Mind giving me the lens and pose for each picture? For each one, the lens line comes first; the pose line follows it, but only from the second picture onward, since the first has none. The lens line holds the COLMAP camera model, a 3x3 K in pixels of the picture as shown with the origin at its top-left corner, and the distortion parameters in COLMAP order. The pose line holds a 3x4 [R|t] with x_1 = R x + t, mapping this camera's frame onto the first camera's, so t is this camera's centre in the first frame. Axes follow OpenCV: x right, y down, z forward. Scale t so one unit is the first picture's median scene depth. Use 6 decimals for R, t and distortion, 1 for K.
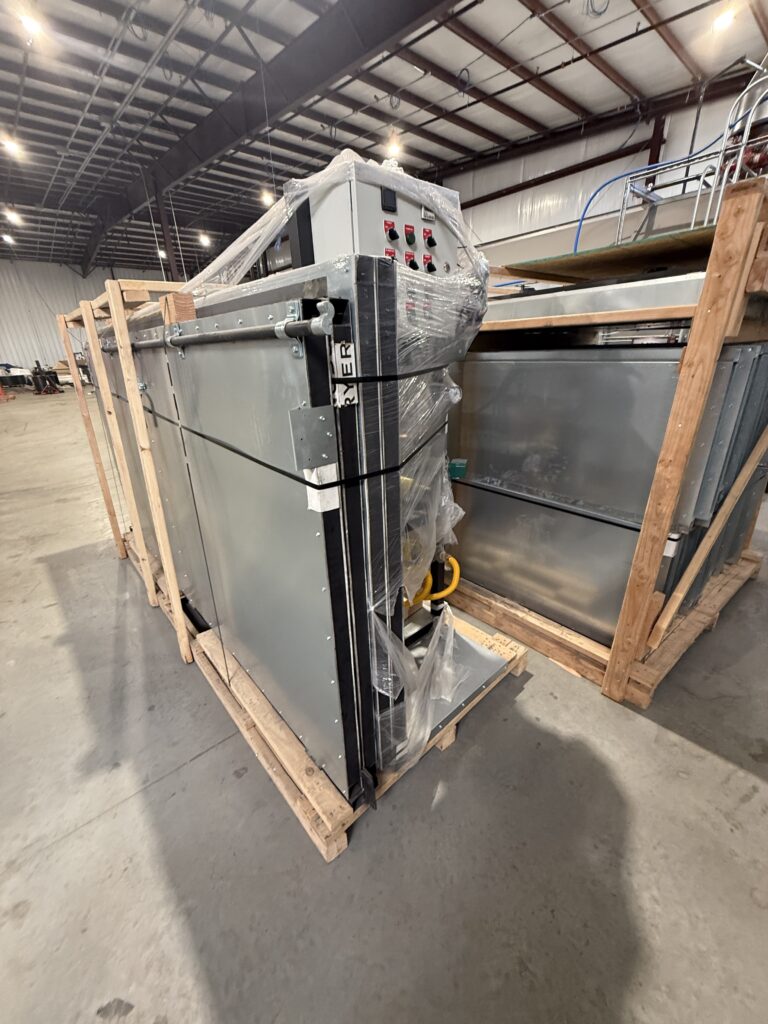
lens RADIAL K [[408.3, 0, 384.0], [0, 408.3, 512.0], [0, 0, 1]] dist [0.001413, -0.000063]
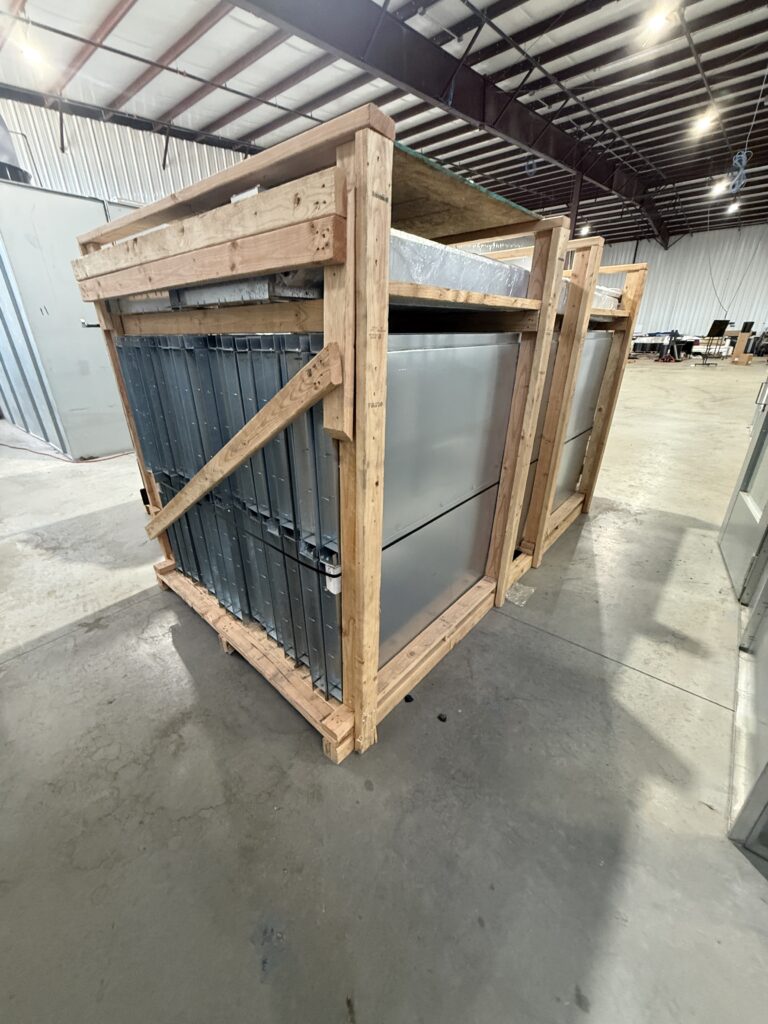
lens RADIAL K [[408.3, 0, 384.0], [0, 408.3, 512.0], [0, 0, 1]] dist [0.001413, -0.000063]
pose [[0.158450, 0.421619, -0.892822, 0.381432], [-0.367627, 0.864422, 0.342965, -0.099051], [0.916376, 0.273882, 0.291966, 0.245205]]
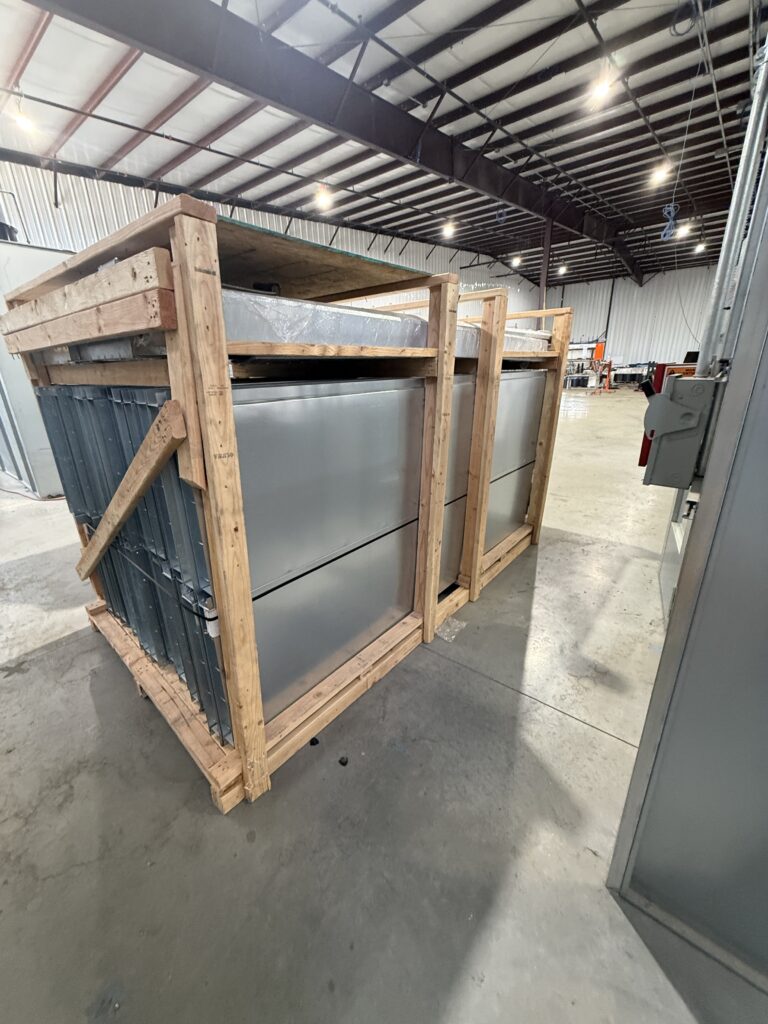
lens RADIAL K [[408.3, 0, 384.0], [0, 408.3, 512.0], [0, 0, 1]] dist [0.001413, -0.000063]
pose [[0.169916, 0.354649, -0.919431, 0.390556], [-0.355313, 0.892290, 0.278516, -0.120674], [0.919174, 0.279362, 0.277626, 0.283398]]
